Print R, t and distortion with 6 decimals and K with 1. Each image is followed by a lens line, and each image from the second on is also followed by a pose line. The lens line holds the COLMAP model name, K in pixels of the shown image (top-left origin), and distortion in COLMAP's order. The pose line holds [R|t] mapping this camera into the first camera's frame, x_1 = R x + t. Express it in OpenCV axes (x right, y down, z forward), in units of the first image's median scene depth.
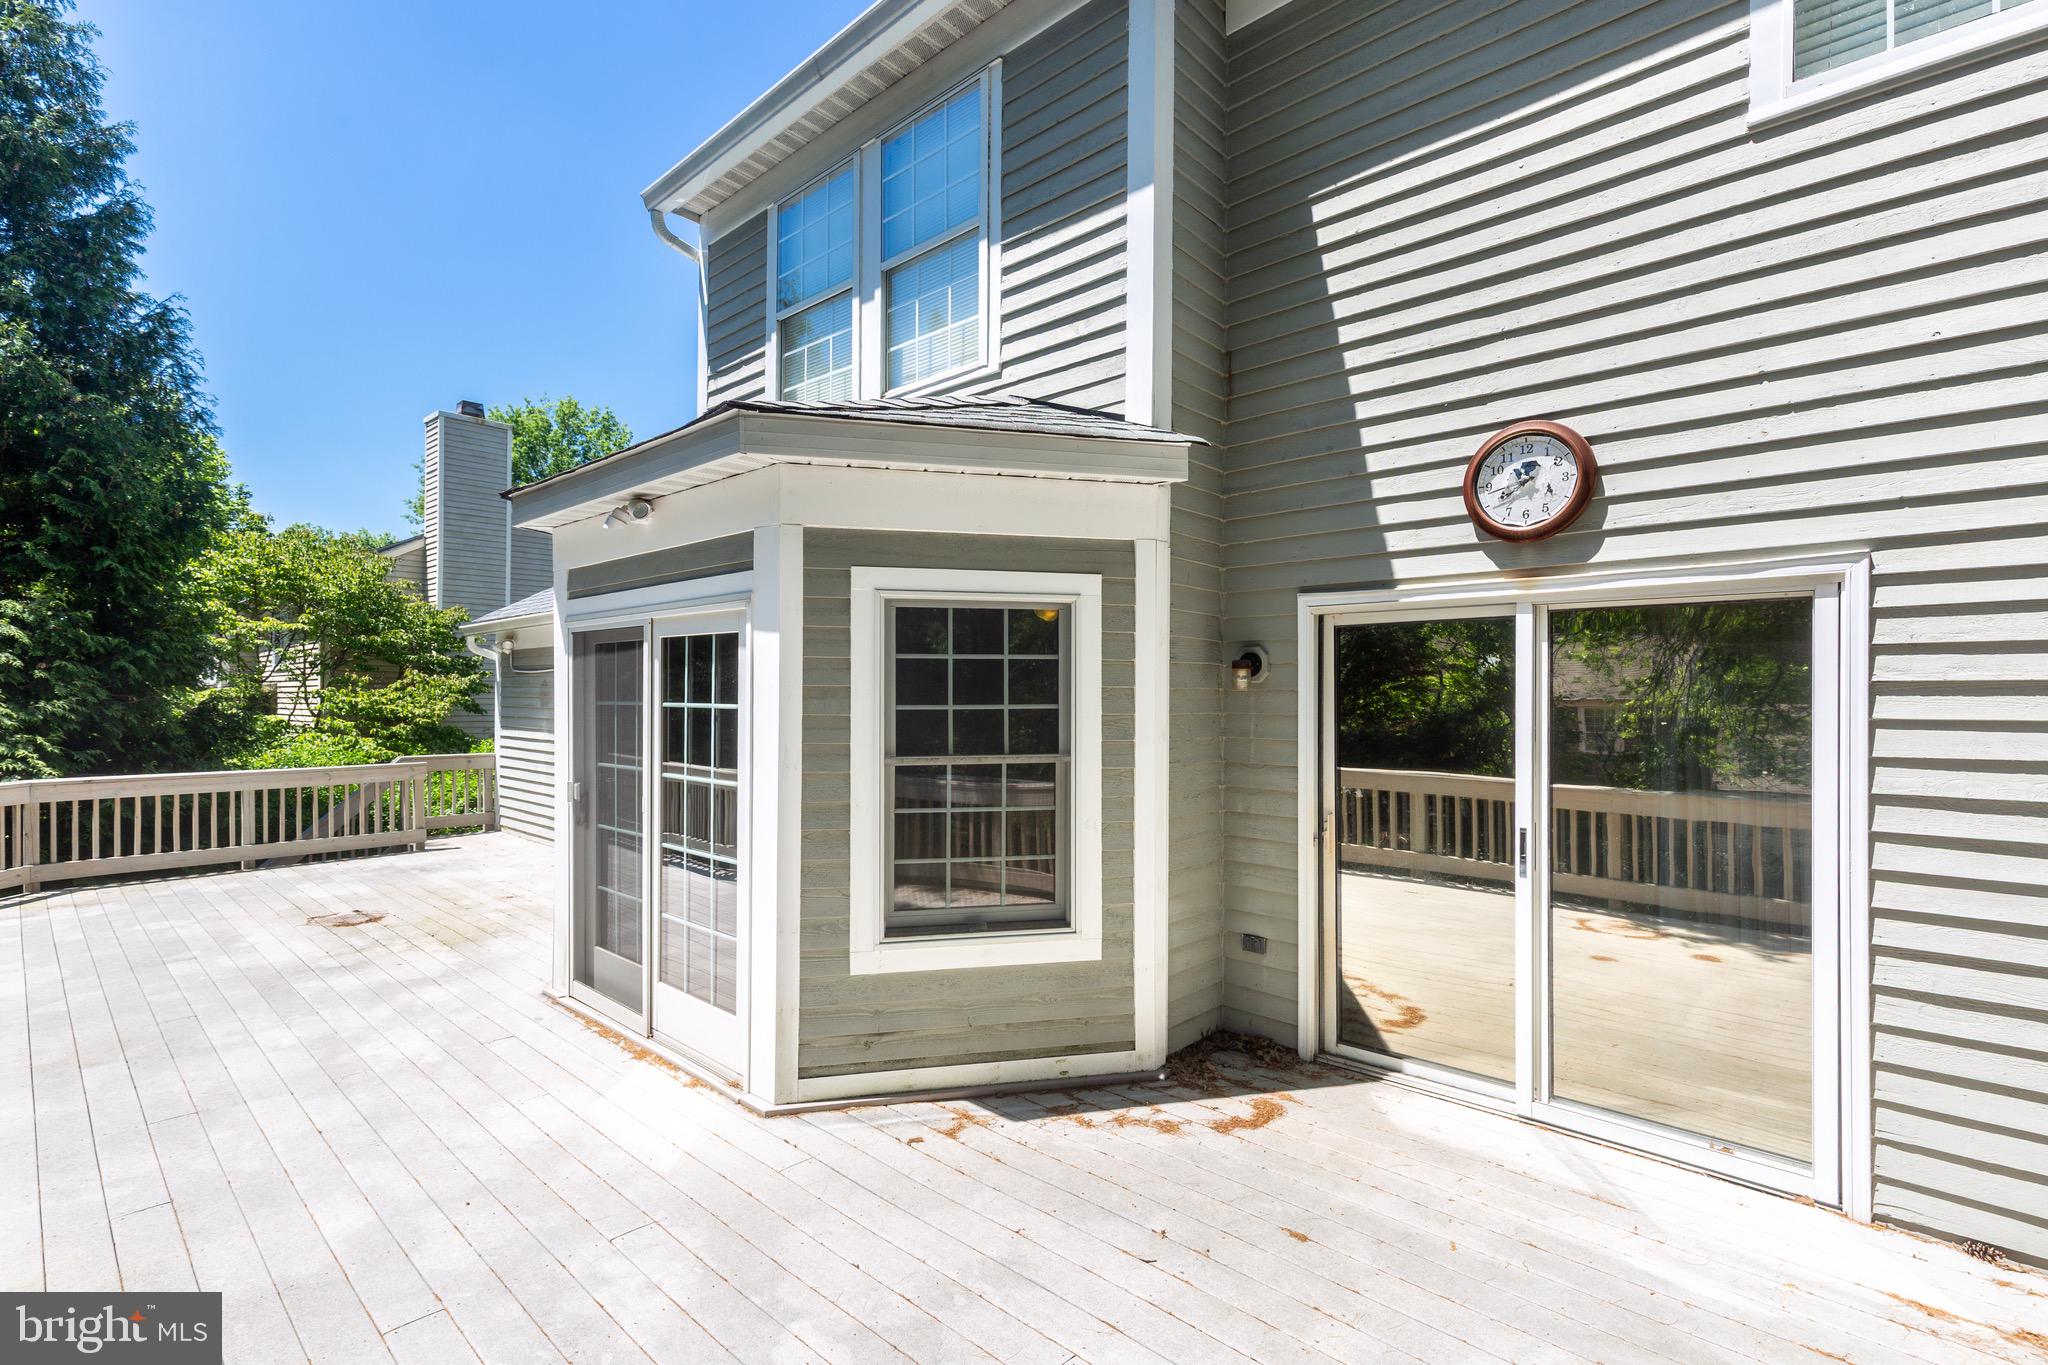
lens RADIAL K [[926.6, 0, 1015.4], [0, 926.6, 690.6], [0, 0, 1]] dist [0.005162, -0.001051]
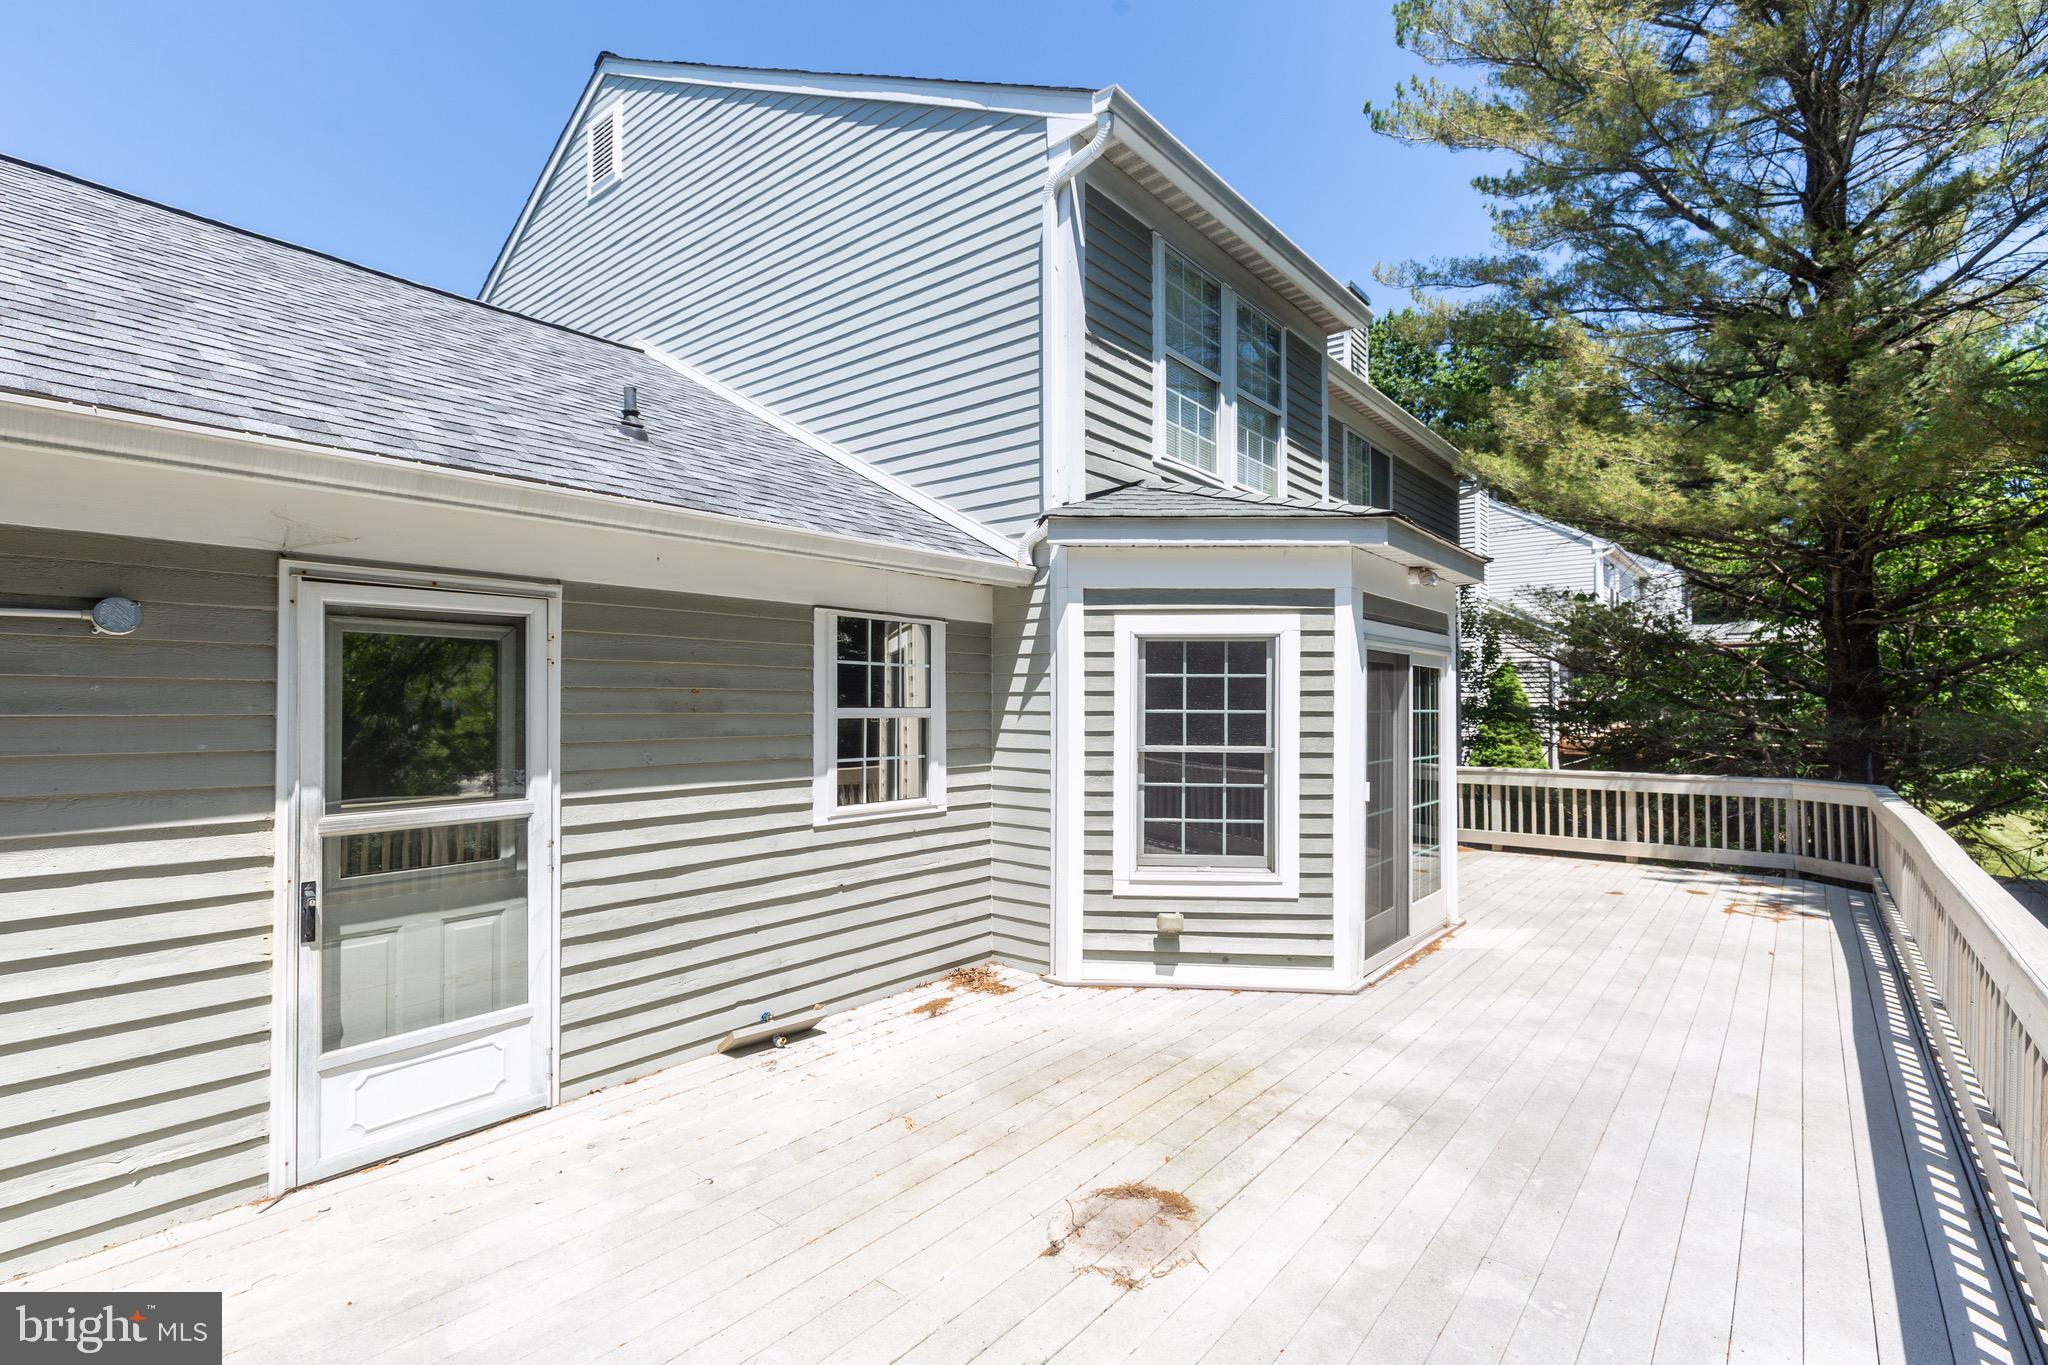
lens RADIAL K [[926.6, 0, 1015.4], [0, 926.6, 690.6], [0, 0, 1]] dist [0.005162, -0.001051]
pose [[-0.042988, 0.011899, 0.999005, -0.862473], [-0.002978, 0.999923, -0.012038, 0.002013], [-0.999071, -0.003493, -0.042949, 0.805365]]
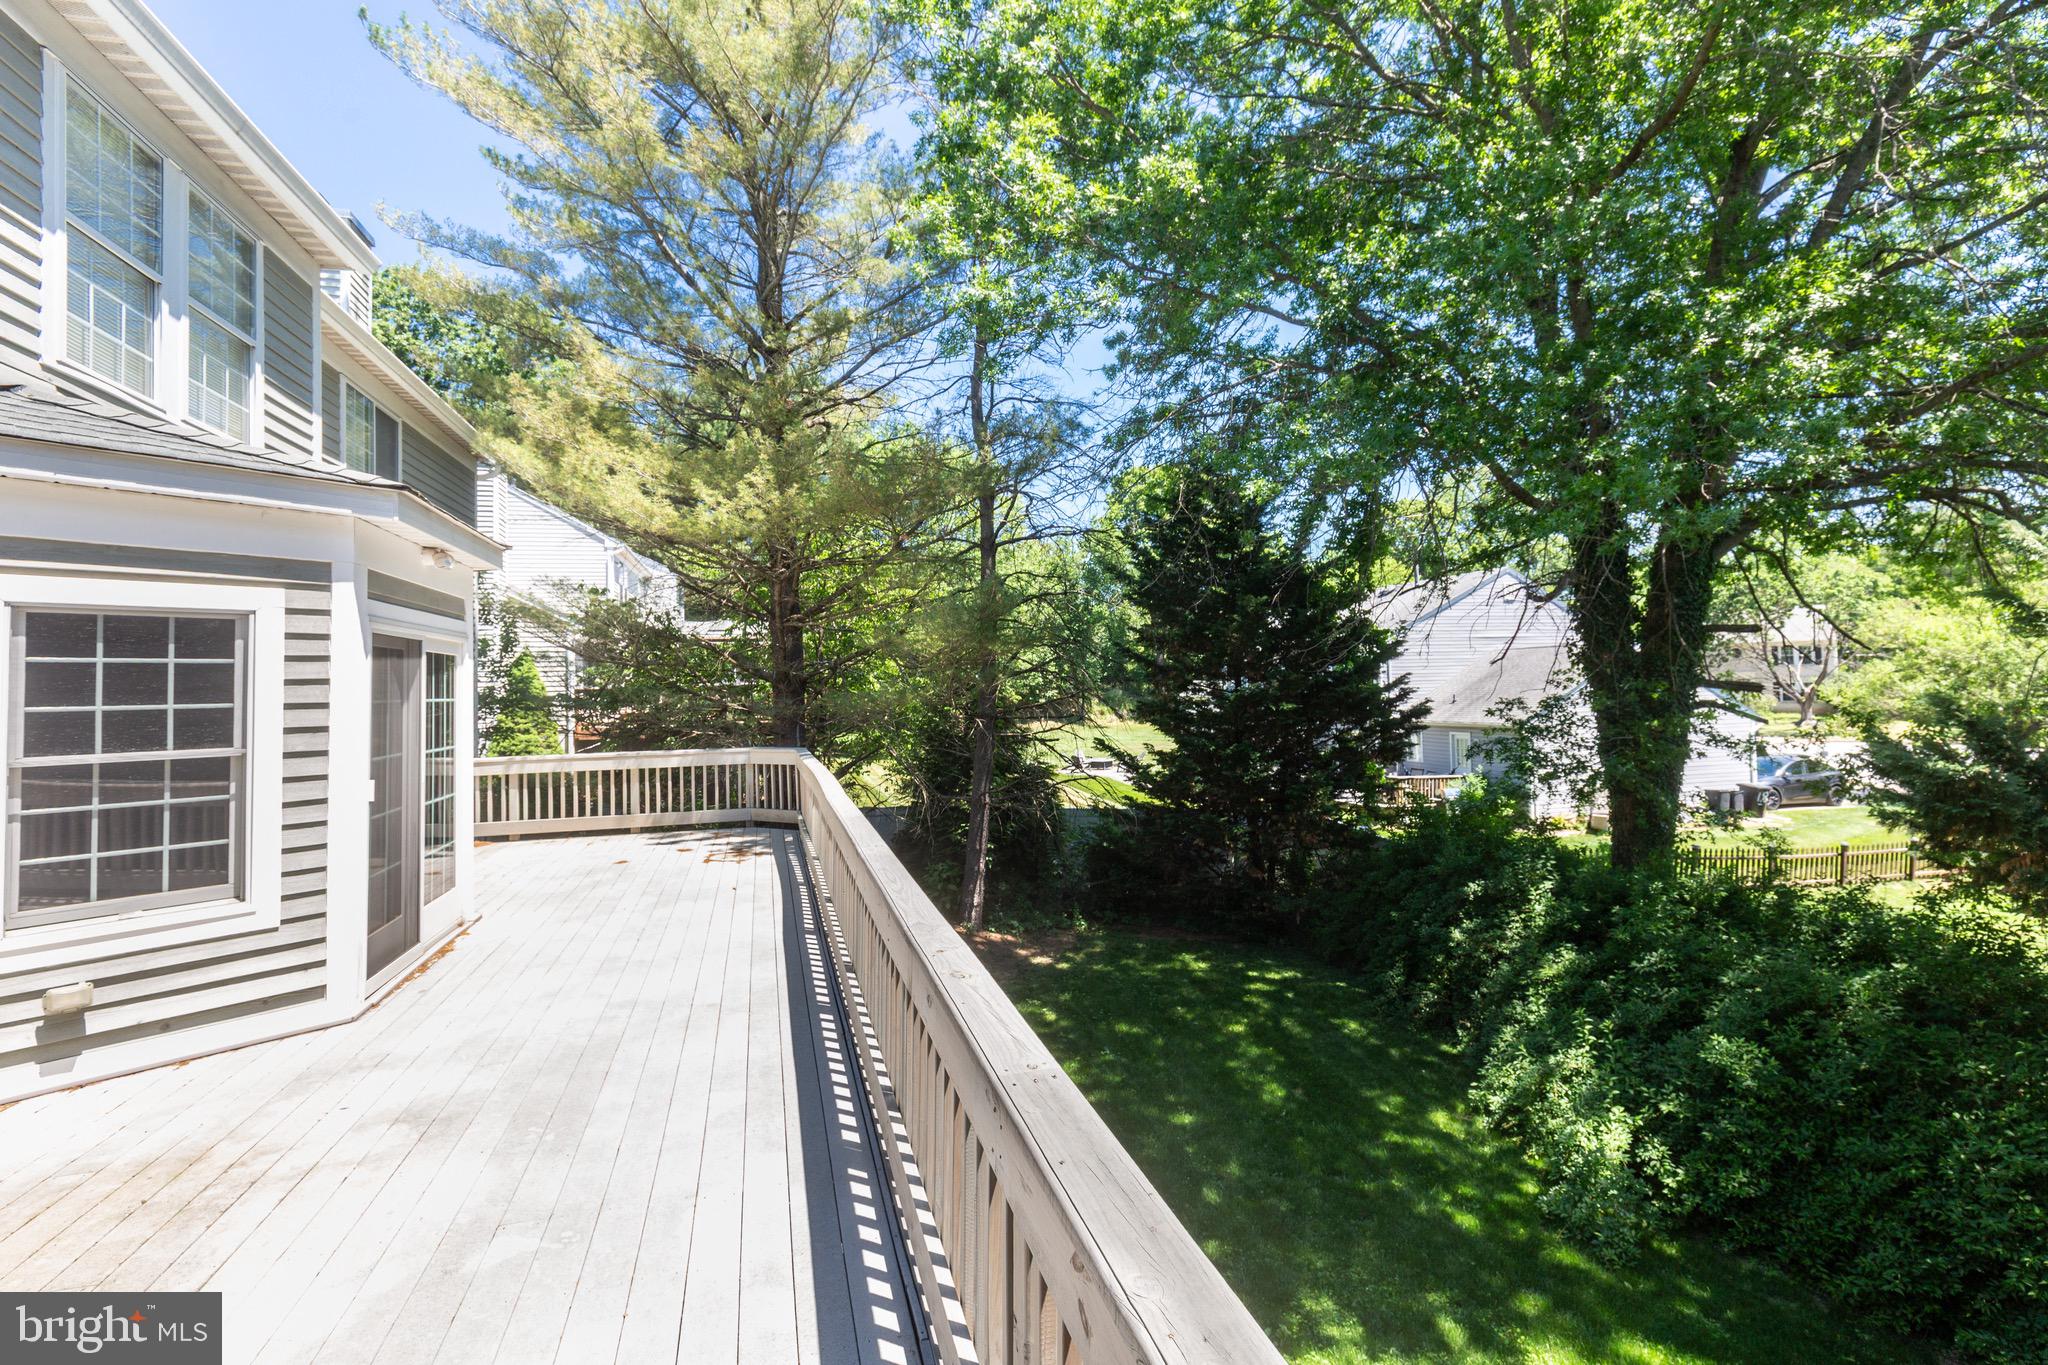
lens RADIAL K [[957.6, 0, 996.6], [0, 957.6, 652.1], [0, 0, 1]] dist [0.005124, -0.000945]
pose [[-0.833983, 0.033665, 0.550762, -0.886788], [0.017541, 0.999250, -0.034518, 0.004546], [-0.551512, -0.019126, -0.833948, 0.818942]]
